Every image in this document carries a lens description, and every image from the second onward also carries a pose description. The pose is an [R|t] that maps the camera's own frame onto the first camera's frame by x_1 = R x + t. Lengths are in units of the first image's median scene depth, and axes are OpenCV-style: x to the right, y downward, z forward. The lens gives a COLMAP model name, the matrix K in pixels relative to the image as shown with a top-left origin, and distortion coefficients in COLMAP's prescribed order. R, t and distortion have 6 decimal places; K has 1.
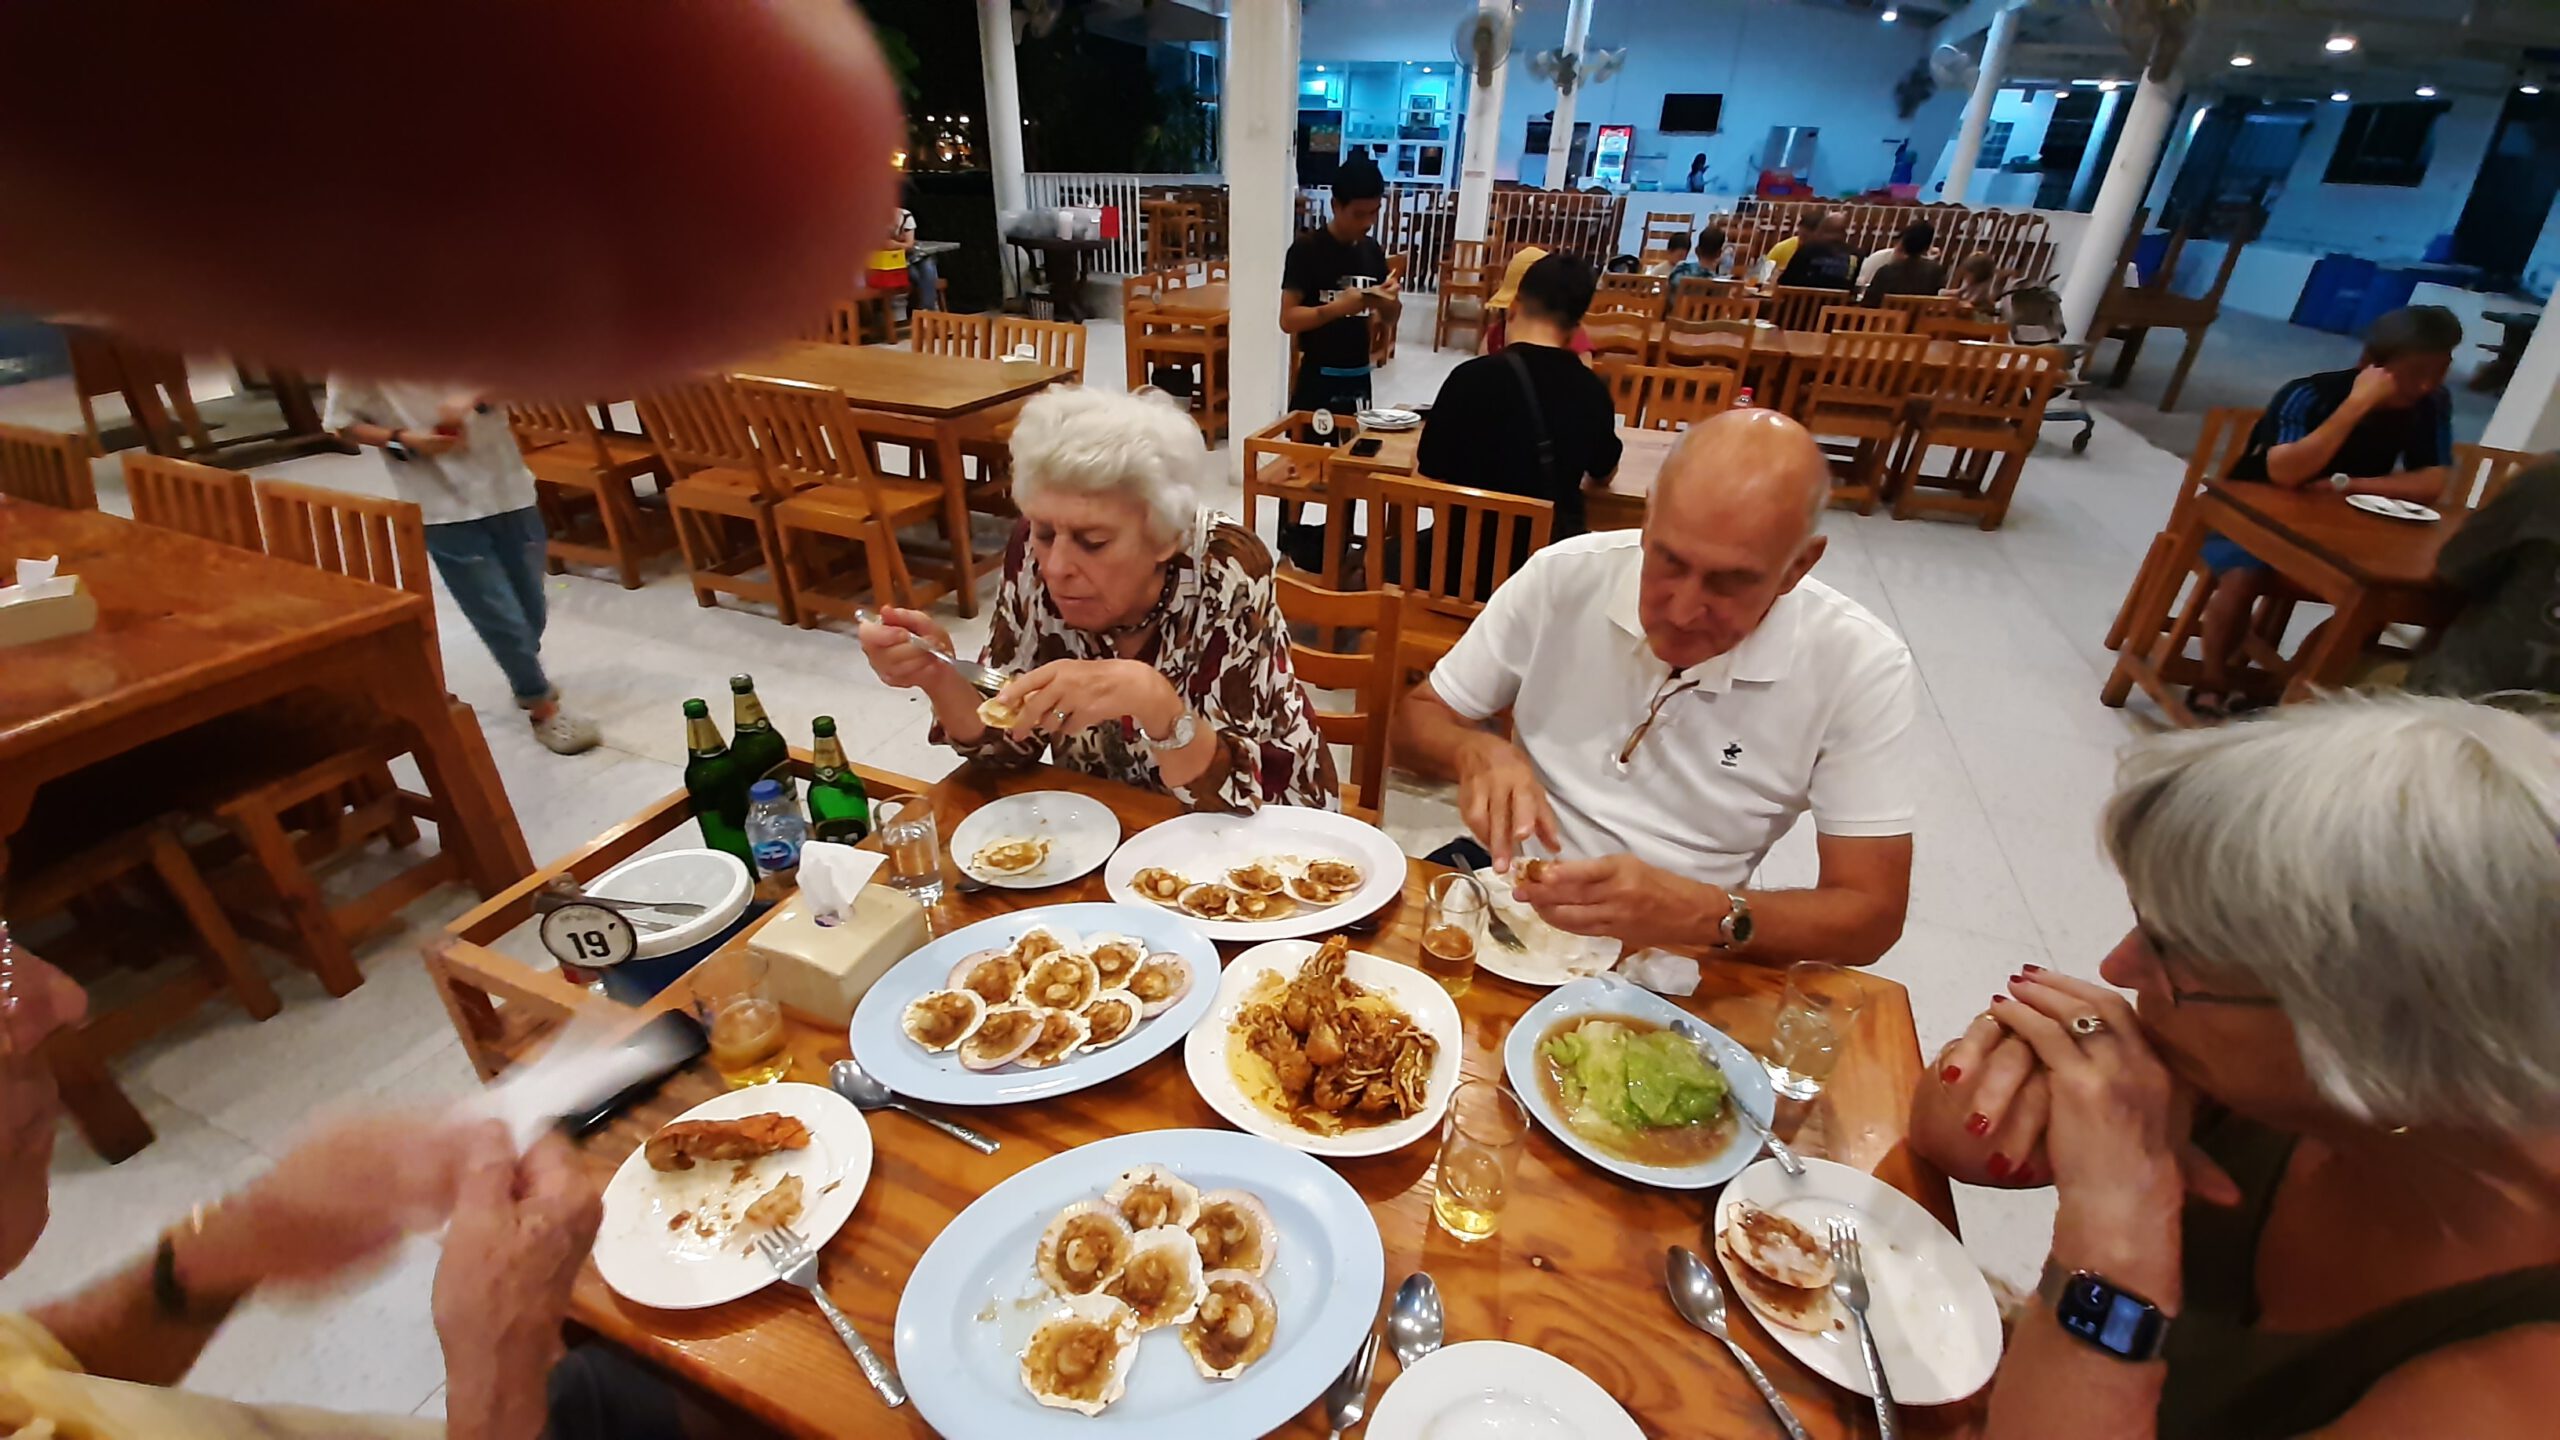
lens RADIAL K [[1006.1, 0, 1271.8], [0, 1006.1, 727.0], [0, 0, 1]] dist [0.003824, -0.000076]
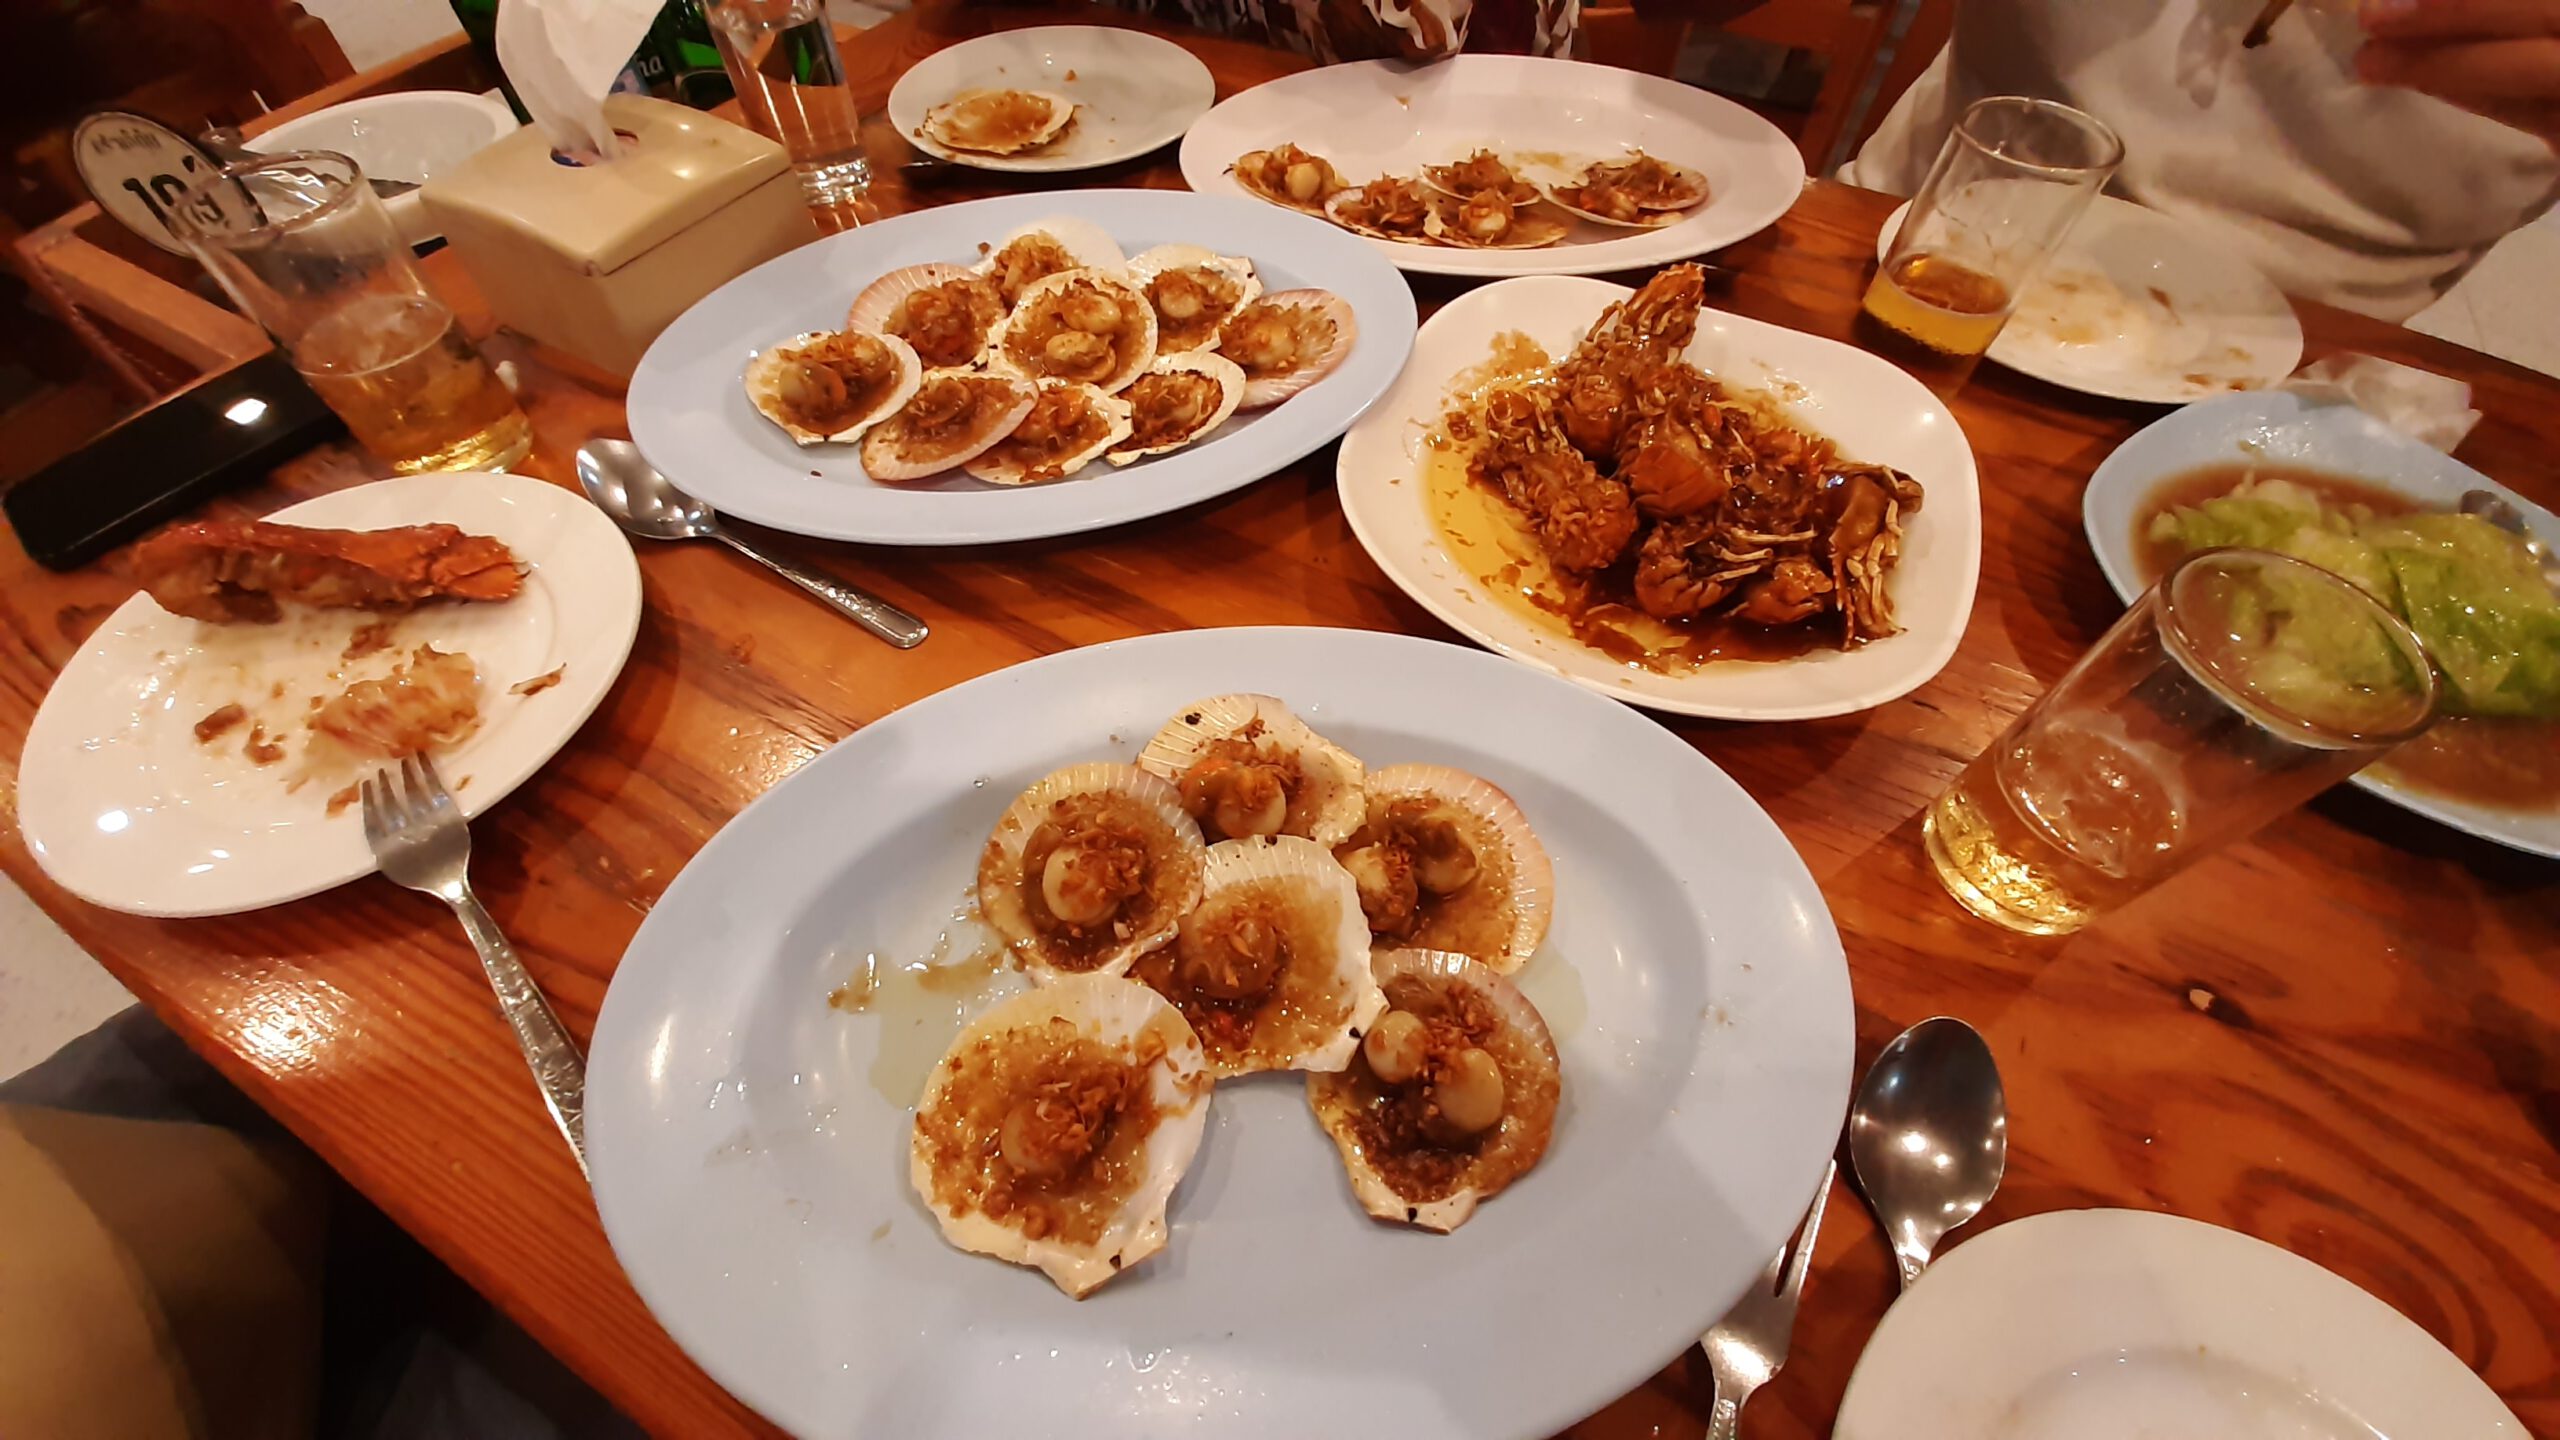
lens RADIAL K [[1006.1, 0, 1276.3], [0, 1006.1, 720.5], [0, 0, 1]] dist [0.003824, -0.000076]
pose [[0.992833, 0.084745, -0.084264, -0.071607], [-0.042194, 0.908255, 0.416284, 0.259351], [0.111812, -0.409745, 0.905322, 0.596838]]
